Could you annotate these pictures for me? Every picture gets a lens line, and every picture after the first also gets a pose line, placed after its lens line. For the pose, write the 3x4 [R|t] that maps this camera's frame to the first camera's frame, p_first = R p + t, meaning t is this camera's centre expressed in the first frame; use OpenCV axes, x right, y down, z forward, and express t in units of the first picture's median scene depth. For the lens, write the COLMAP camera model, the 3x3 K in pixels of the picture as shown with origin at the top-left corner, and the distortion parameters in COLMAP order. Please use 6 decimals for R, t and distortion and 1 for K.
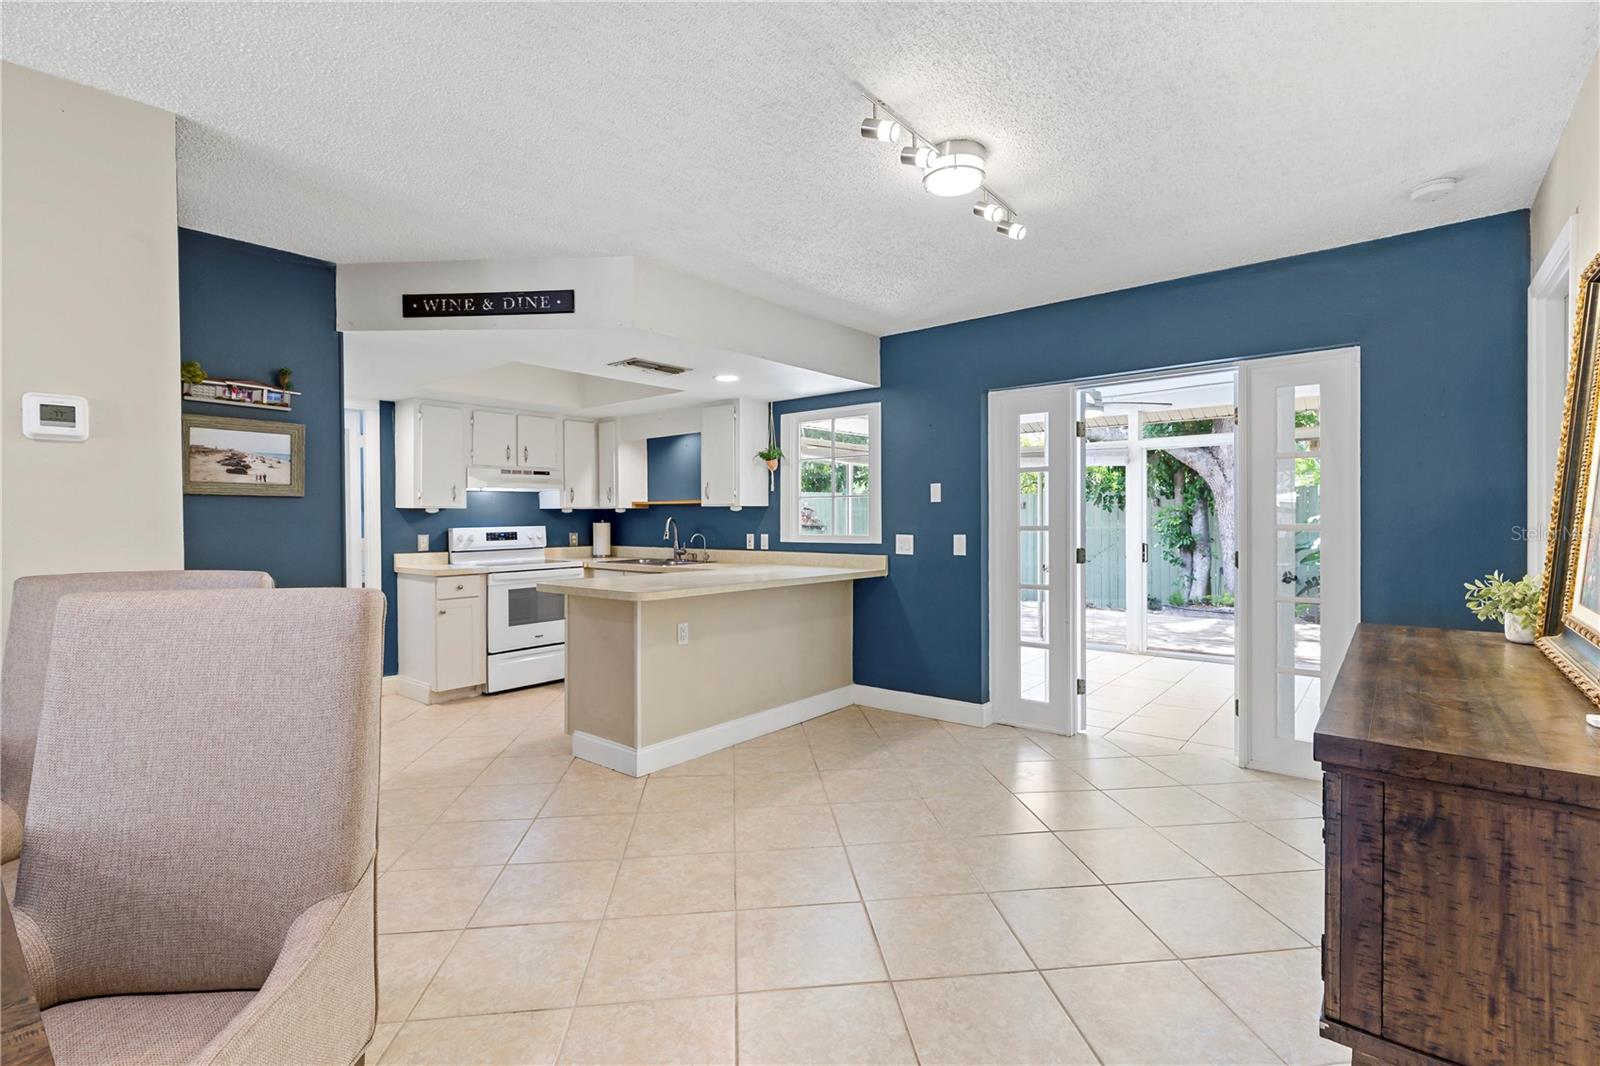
lens RADIAL K [[730.3, 0, 809.8], [0, 730.3, 524.4], [0, 0, 1]] dist [0.002010, -0.000018]
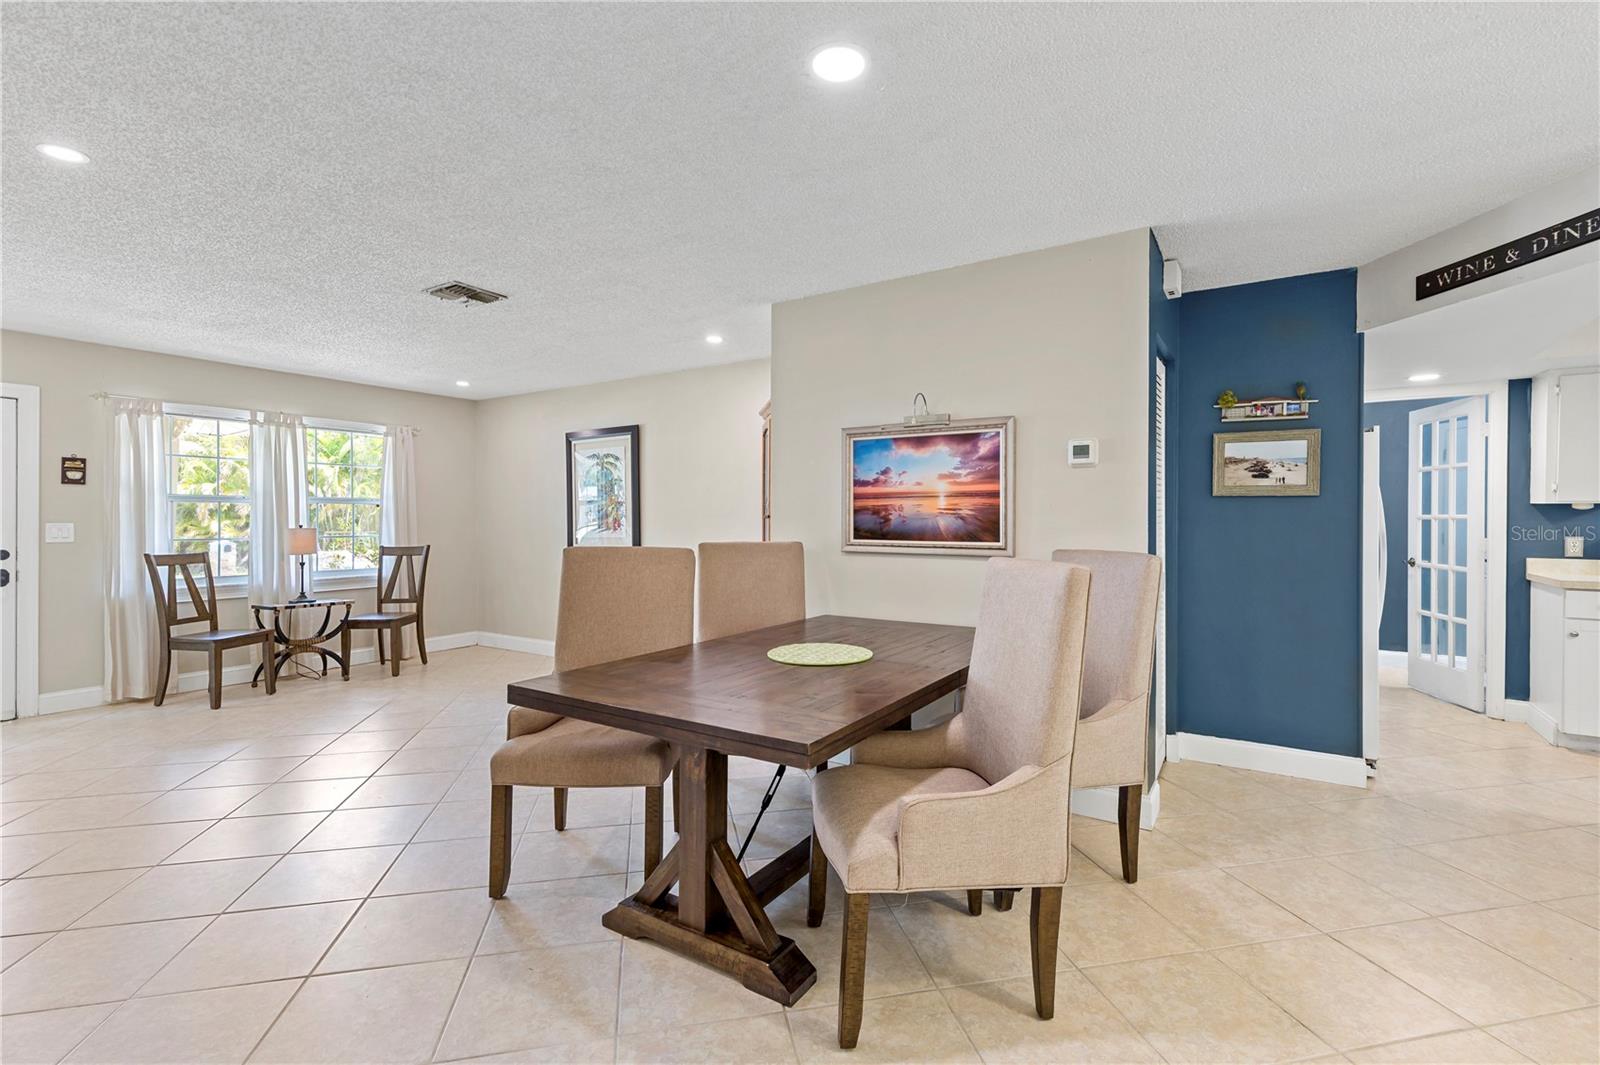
lens RADIAL K [[730.3, 0, 812.7], [0, 730.3, 518.5], [0, 0, 1]] dist [0.002010, -0.000018]
pose [[0.107623, 0.010851, -0.994133, 0.196773], [-0.011647, 0.999886, 0.009653, -0.003936], [0.994124, 0.010540, 0.107737, 0.091947]]
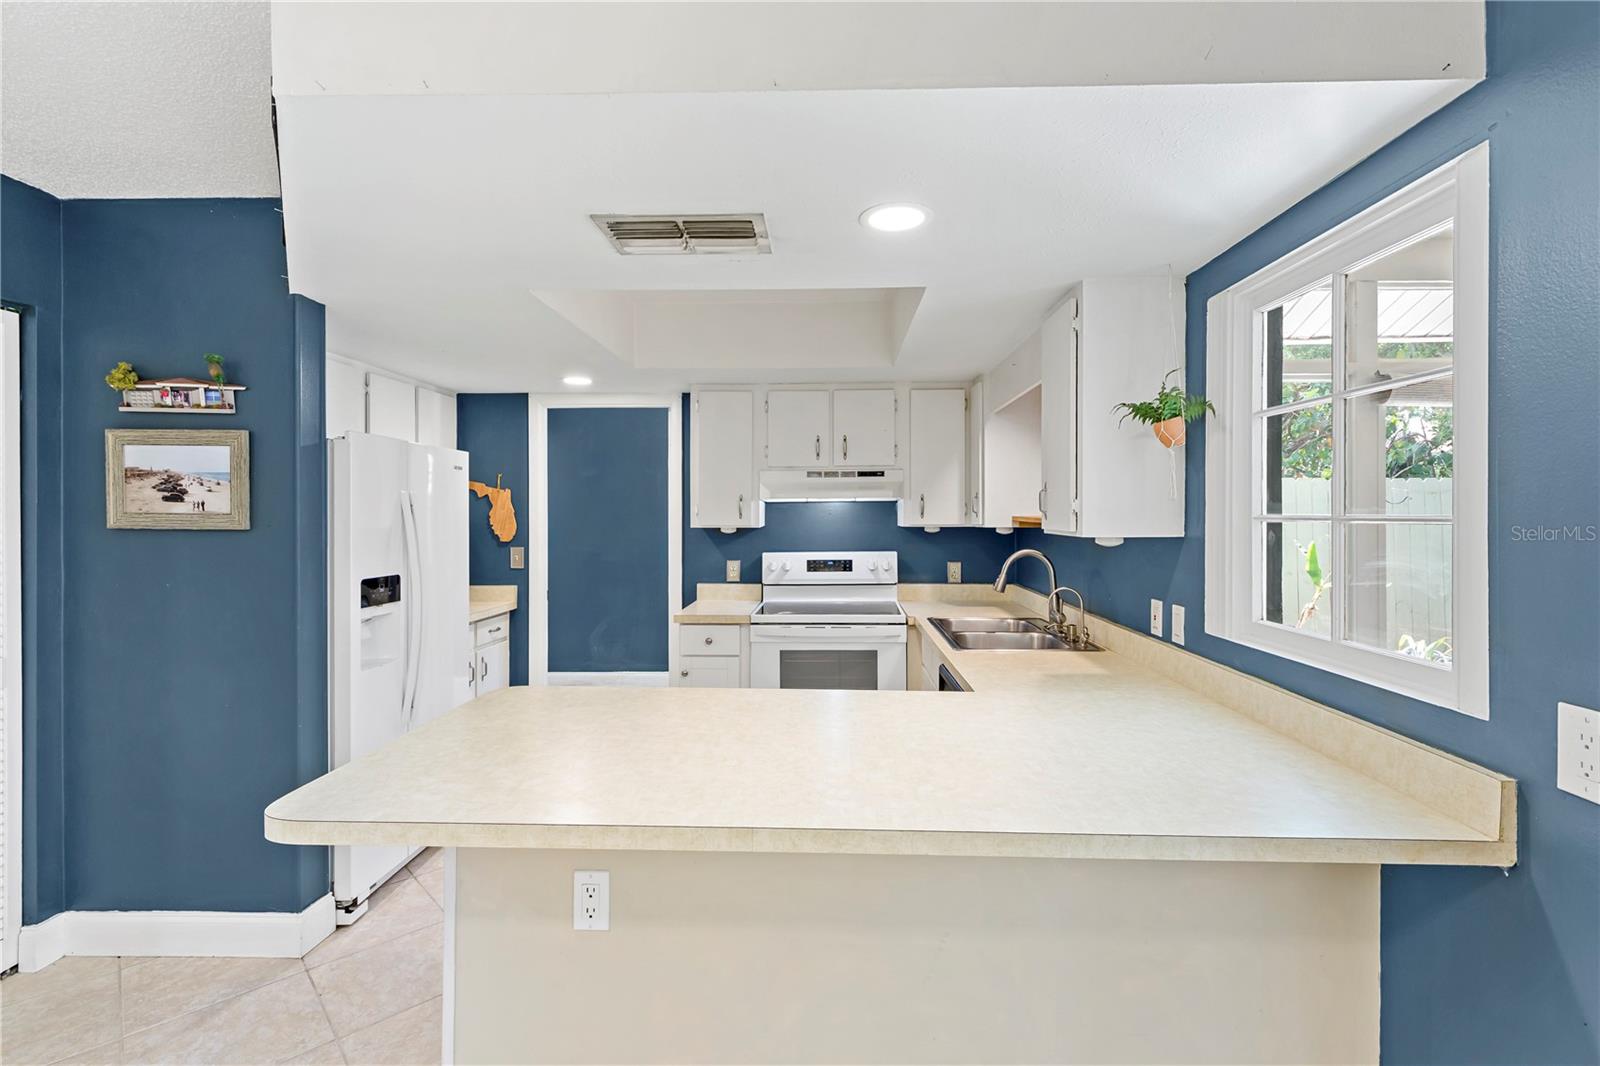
lens RADIAL K [[730.3, 0, 814.7], [0, 730.3, 513.6], [0, 0, 1]] dist [0.002010, -0.000018]
pose [[0.614117, 0.004551, -0.789202, 0.146926], [-0.010423, 0.999943, -0.002345, -0.037949], [0.789147, 0.009665, 0.614129, 0.652455]]
